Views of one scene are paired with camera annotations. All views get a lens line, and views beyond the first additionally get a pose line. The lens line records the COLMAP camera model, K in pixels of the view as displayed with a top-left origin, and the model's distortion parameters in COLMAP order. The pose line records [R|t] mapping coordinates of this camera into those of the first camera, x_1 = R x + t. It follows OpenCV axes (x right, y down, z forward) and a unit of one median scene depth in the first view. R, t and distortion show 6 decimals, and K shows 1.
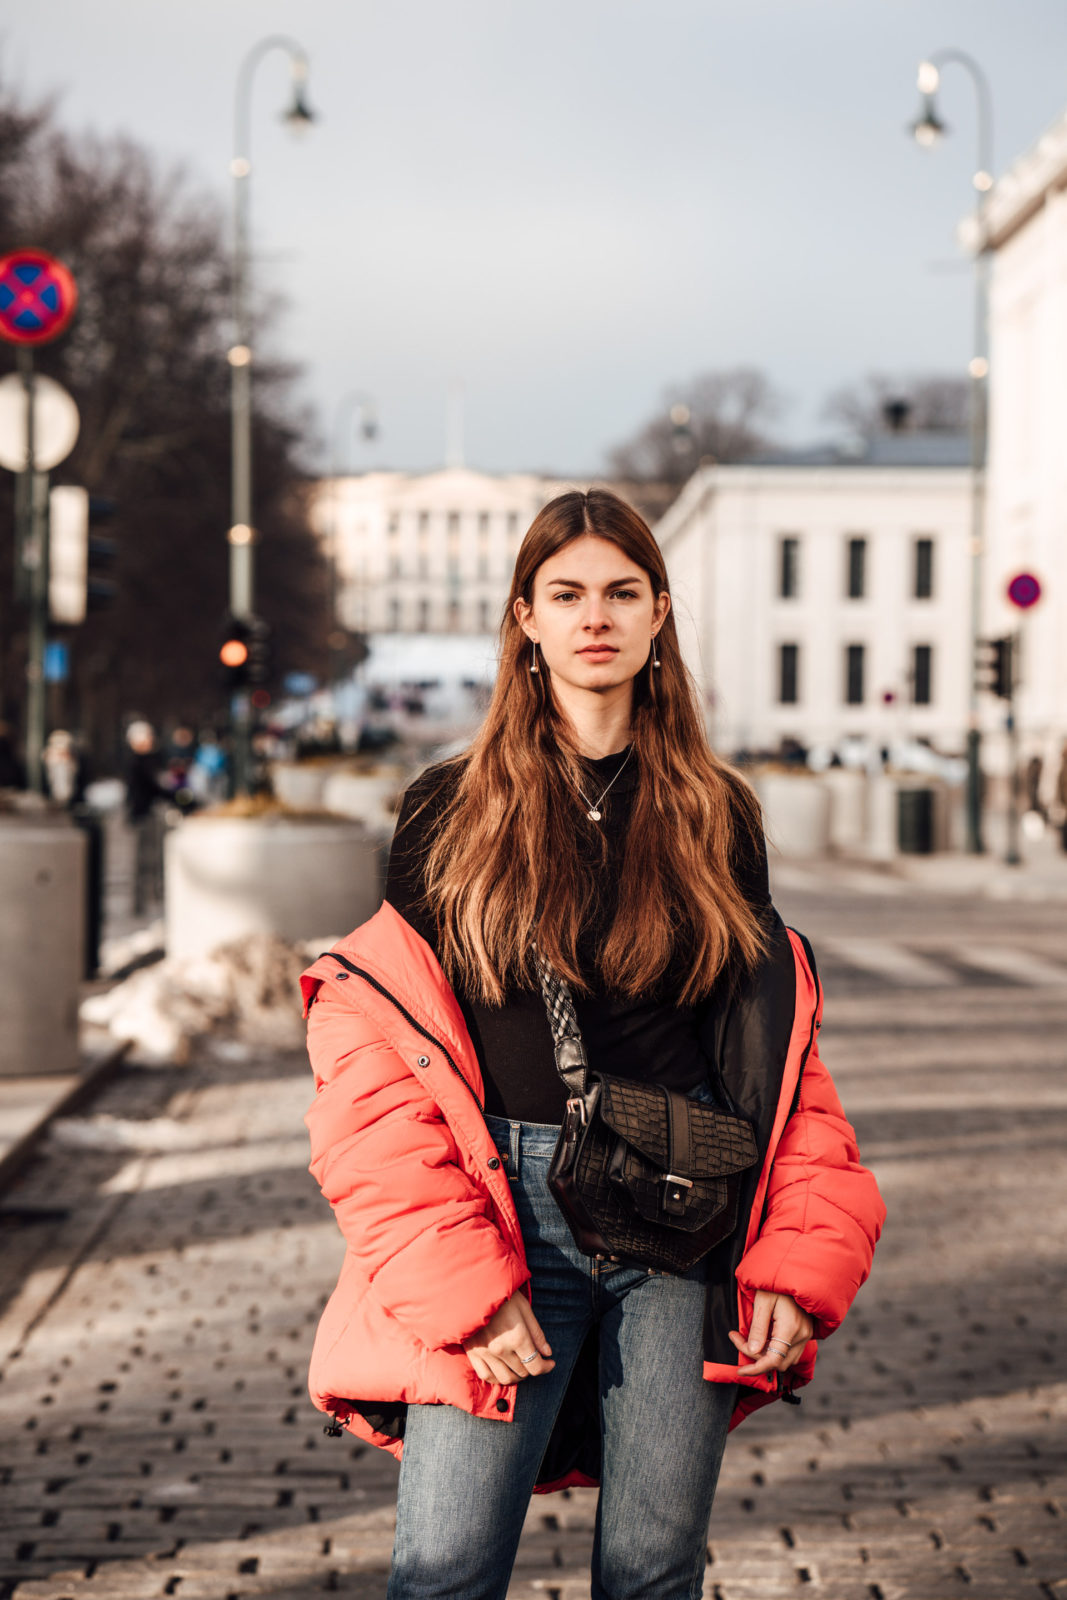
lens RADIAL K [[3273.4, 0, 533.5], [0, 3273.4, 800.0], [0, 0, 1]] dist [0.436597, -1.772013]
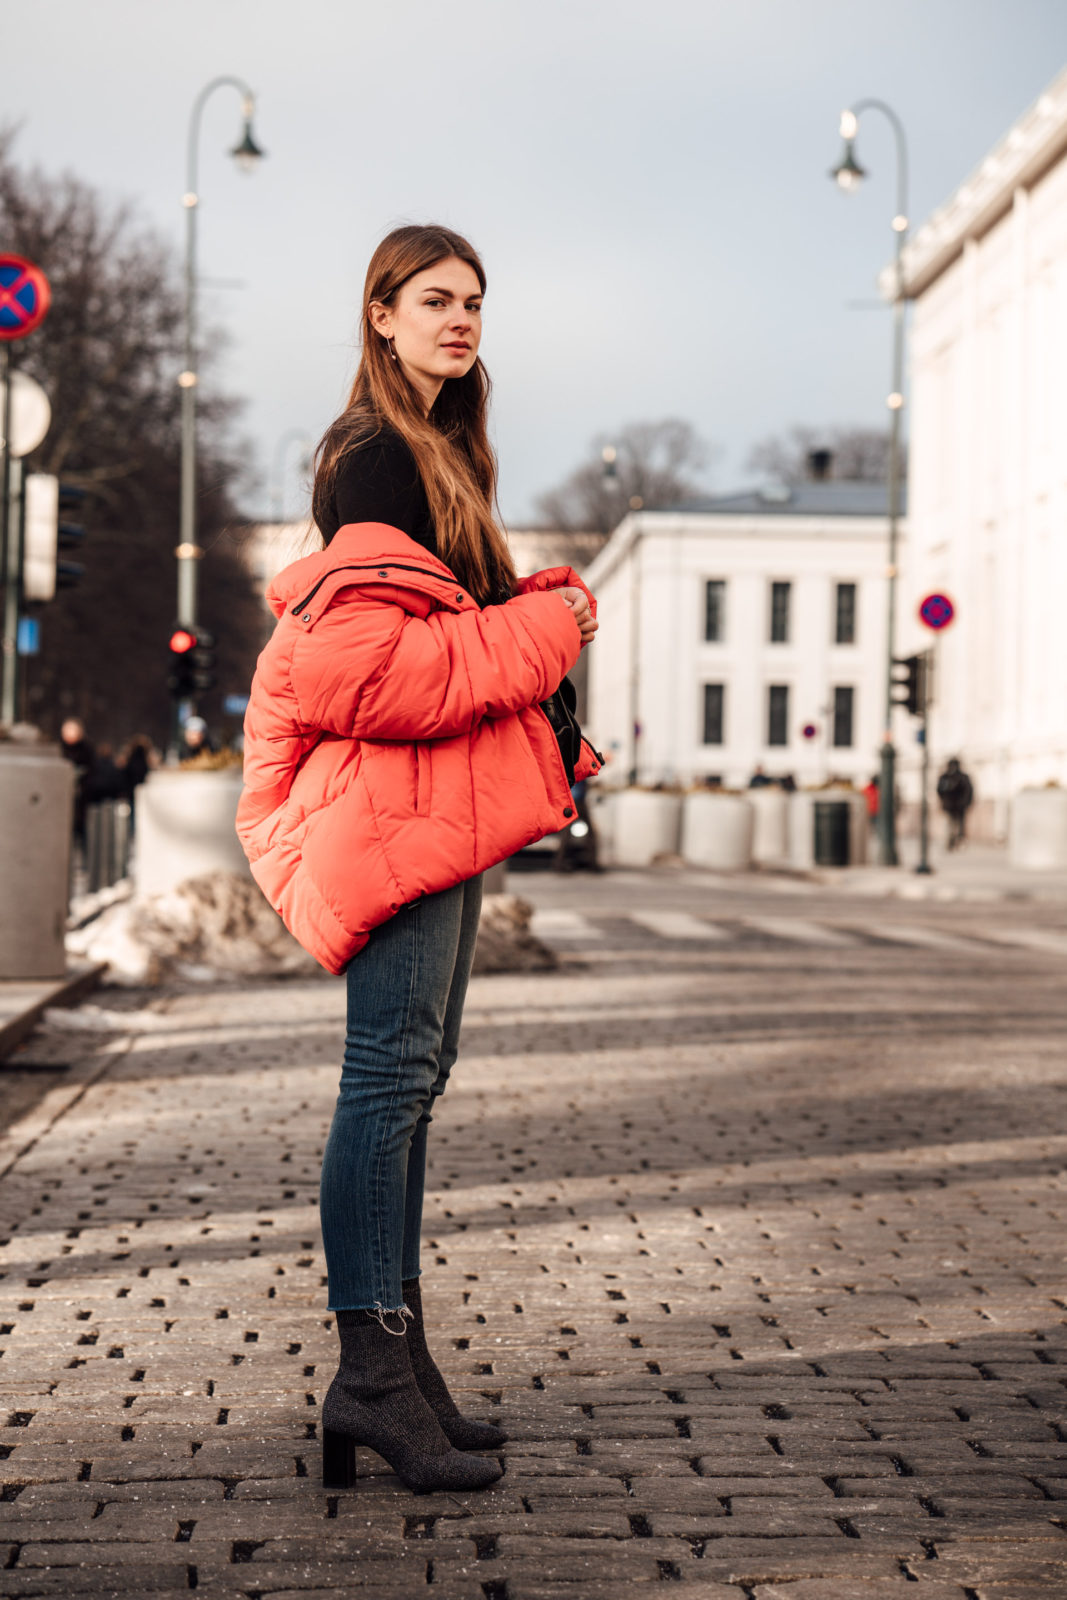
lens RADIAL K [[3267.1, 0, 533.5], [0, 3267.1, 800.0], [0, 0, 1]] dist [0.396821, -2.104691]
pose [[0.999692, 0.010179, 0.022628, -0.005079], [-0.009804, 0.999814, -0.016613, 0.031365], [-0.022793, 0.016386, 0.999606, -0.081480]]
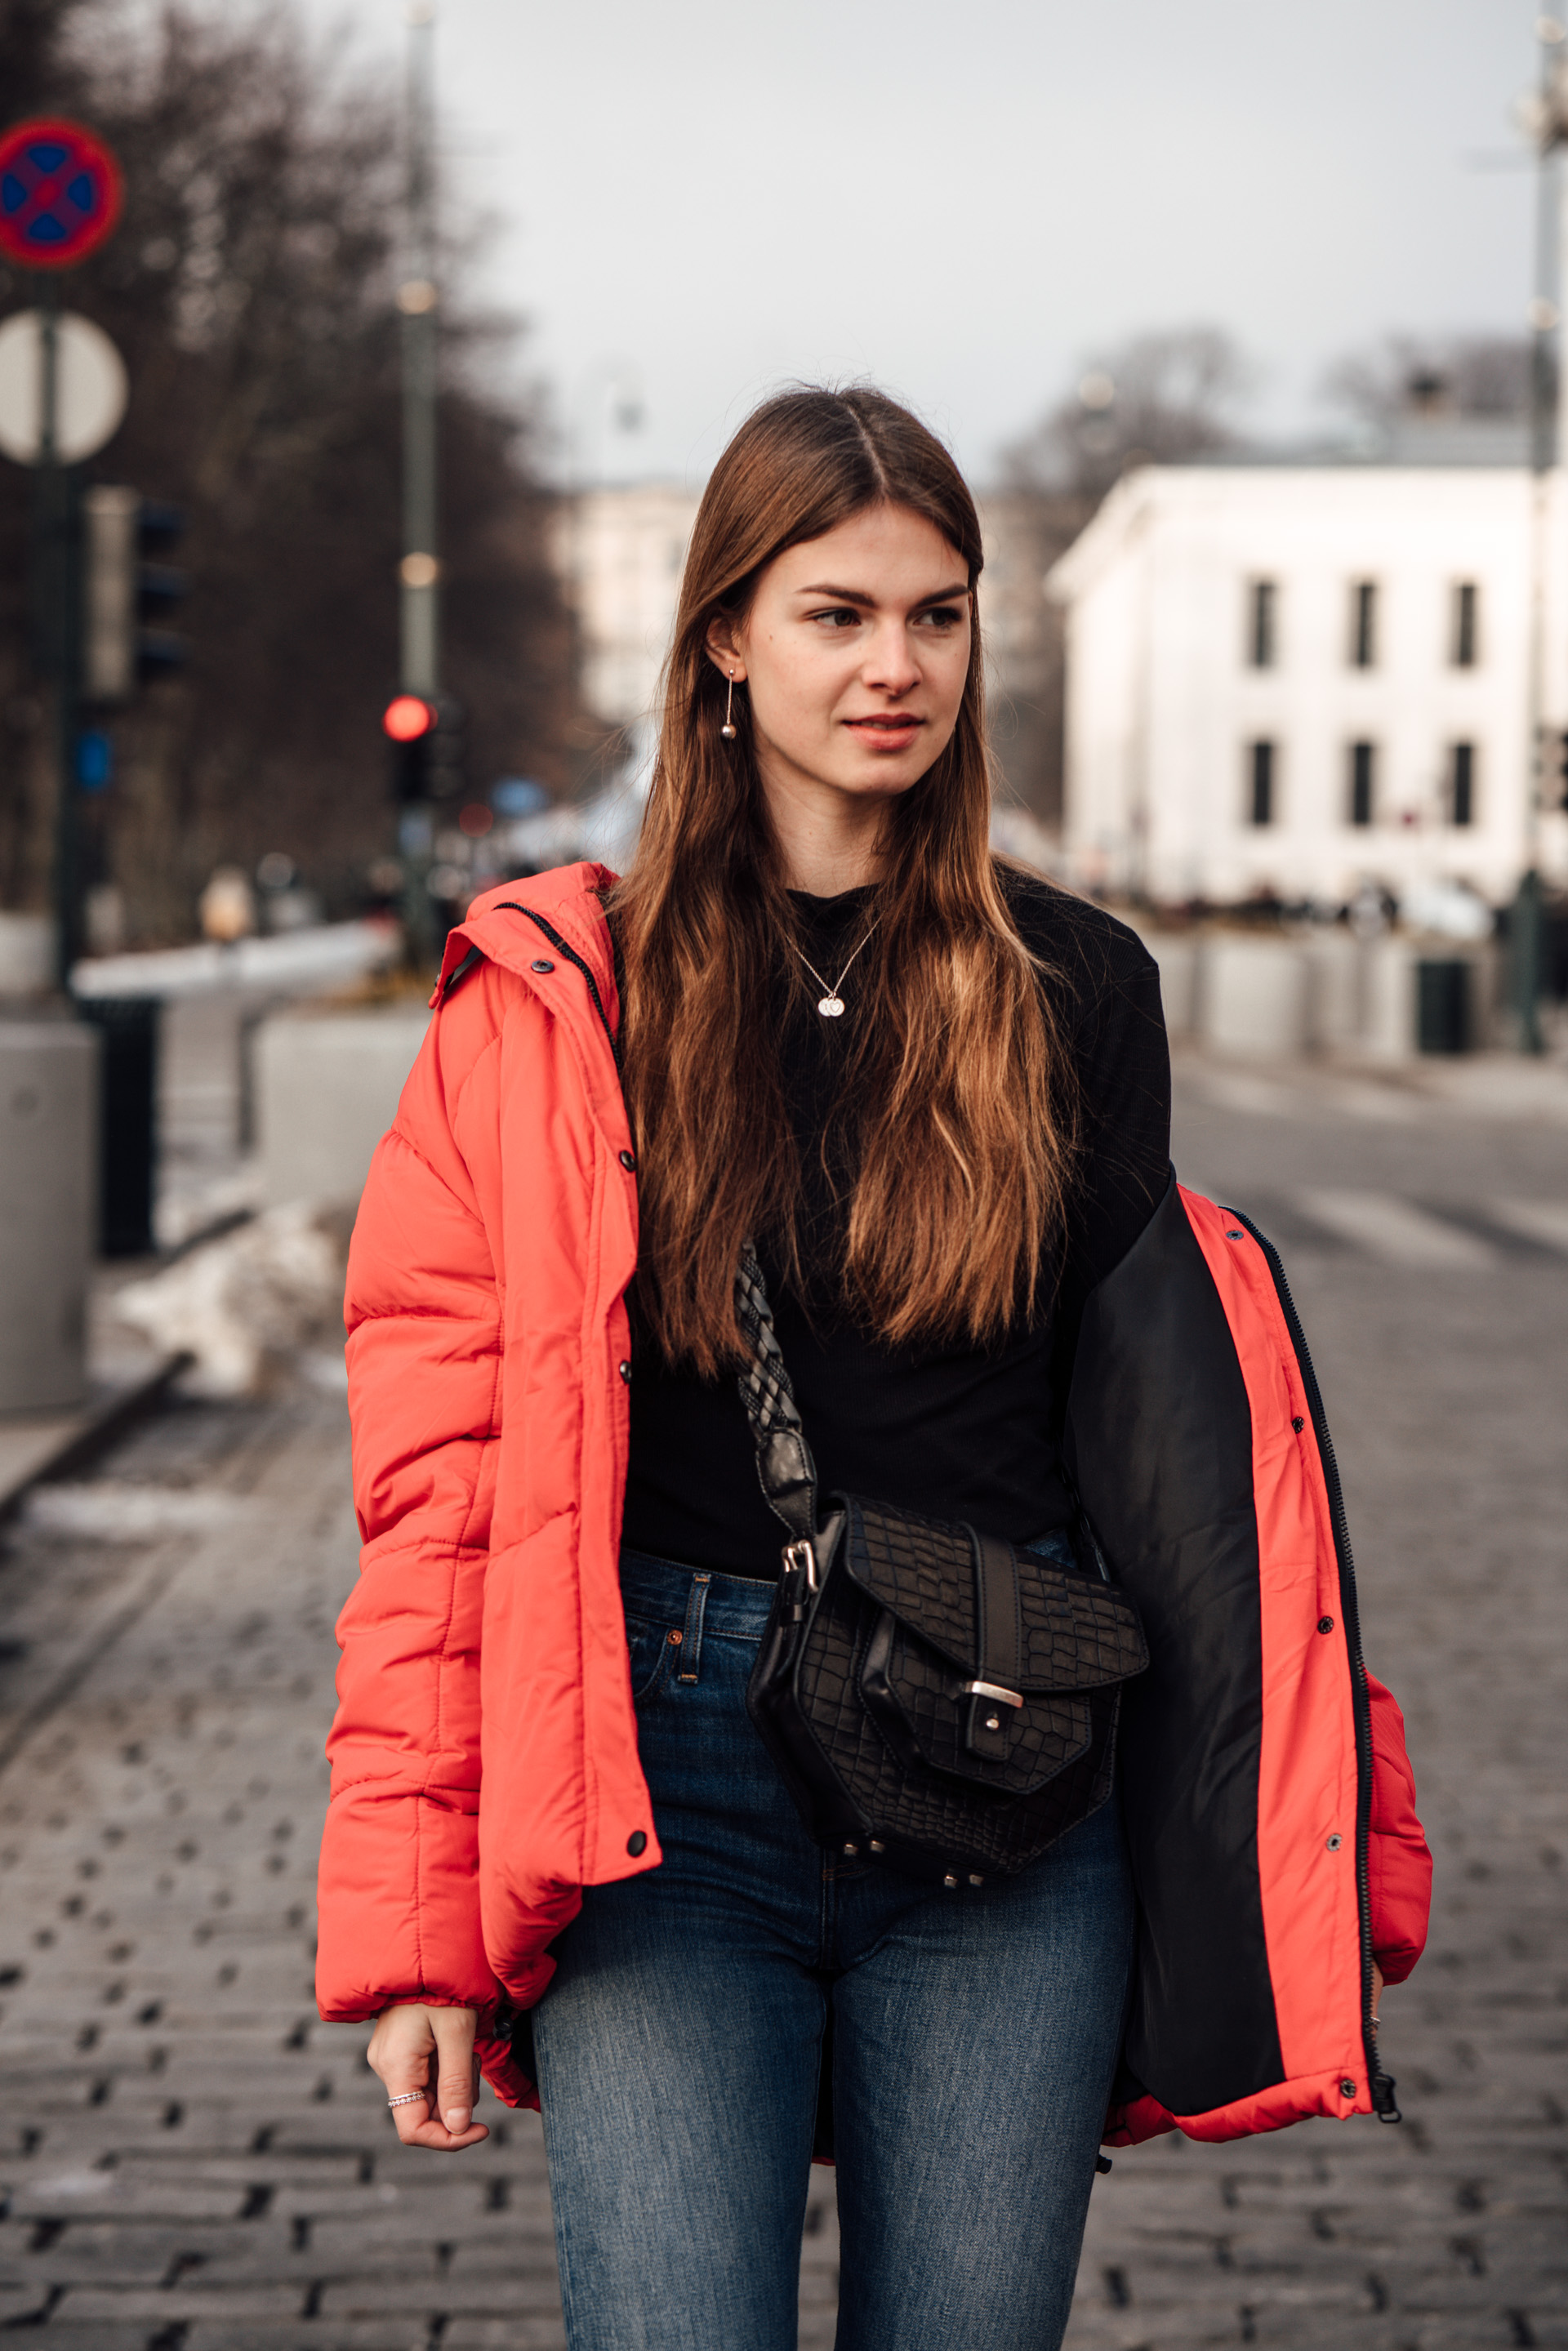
lens RADIAL K [[4800.7, 0, 784.0], [0, 4800.7, 1175.5], [0, 0, 1]] dist [0.396821, -2.104691]
pose [[0.999750, 0.000670, -0.022342, 0.013096], [0.000273, 0.999109, 0.042210, -0.001077], [0.022350, -0.042205, 0.998859, 0.064181]]
